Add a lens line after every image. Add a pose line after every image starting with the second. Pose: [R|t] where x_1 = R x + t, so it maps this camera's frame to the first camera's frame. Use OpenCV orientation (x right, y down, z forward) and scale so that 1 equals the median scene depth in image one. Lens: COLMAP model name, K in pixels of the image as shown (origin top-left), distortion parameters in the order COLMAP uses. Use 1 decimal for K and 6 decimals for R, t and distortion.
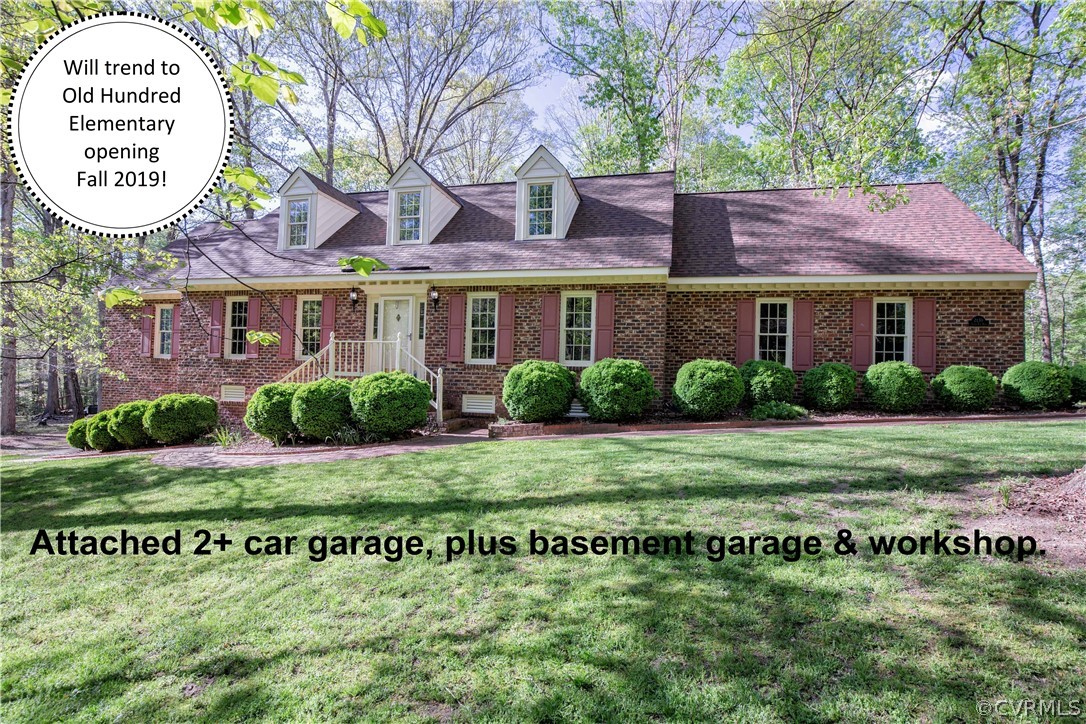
lens RADIAL K [[522.6, 0, 543.6], [0, 522.6, 365.0], [0, 0, 1]] dist [-0.029256, 0.002711]
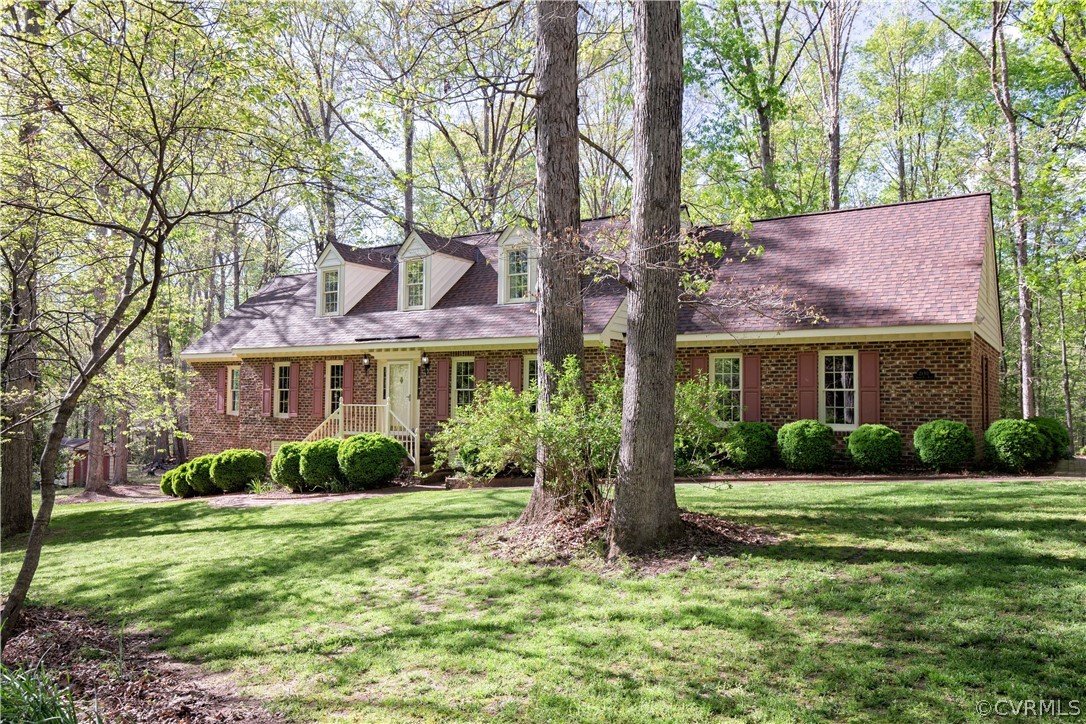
lens RADIAL K [[809.8, 0, 542.8], [0, 809.8, 363.3], [0, 0, 1]] dist [0.011581, -0.006487]
pose [[0.943512, -0.034294, -0.329558, 0.602056], [0.025218, 0.999177, -0.031778, -0.067163], [0.330377, 0.021672, 0.943600, -0.551670]]
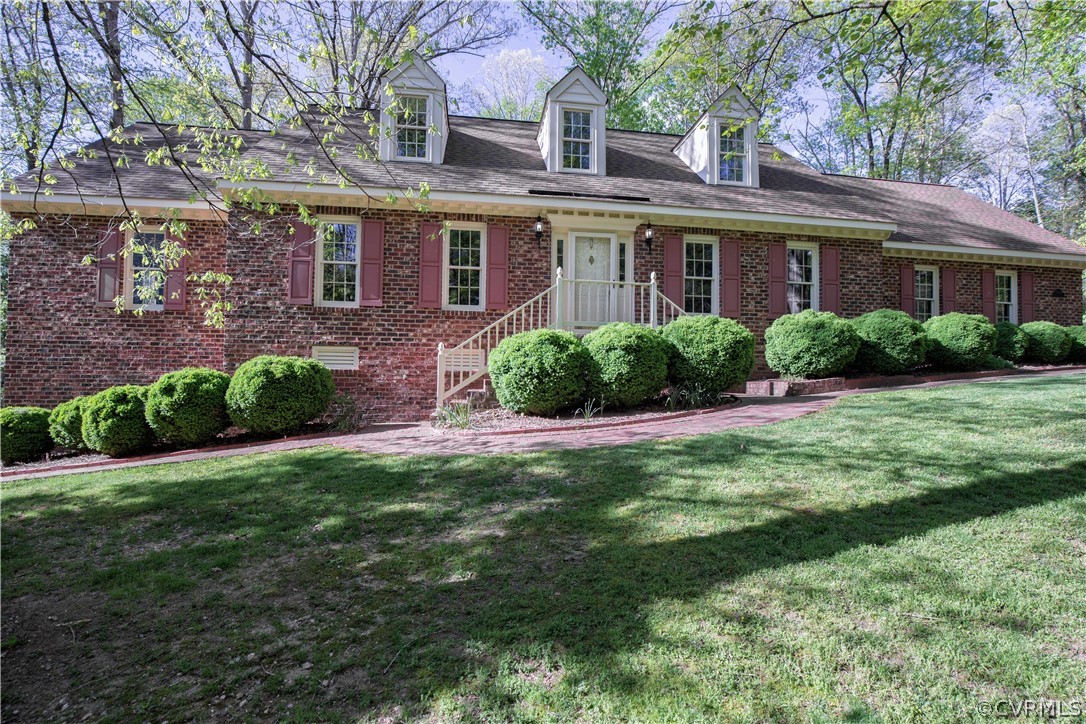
lens RADIAL K [[493.2, 0, 546.5], [0, 493.2, 370.4], [0, 0, 1]] dist [-0.025827, 0.001358]
pose [[0.926216, -0.010184, 0.376856, -0.661637], [0.003764, 0.999835, 0.017768, 0.068262], [-0.376974, -0.015038, 0.926102, 0.339522]]
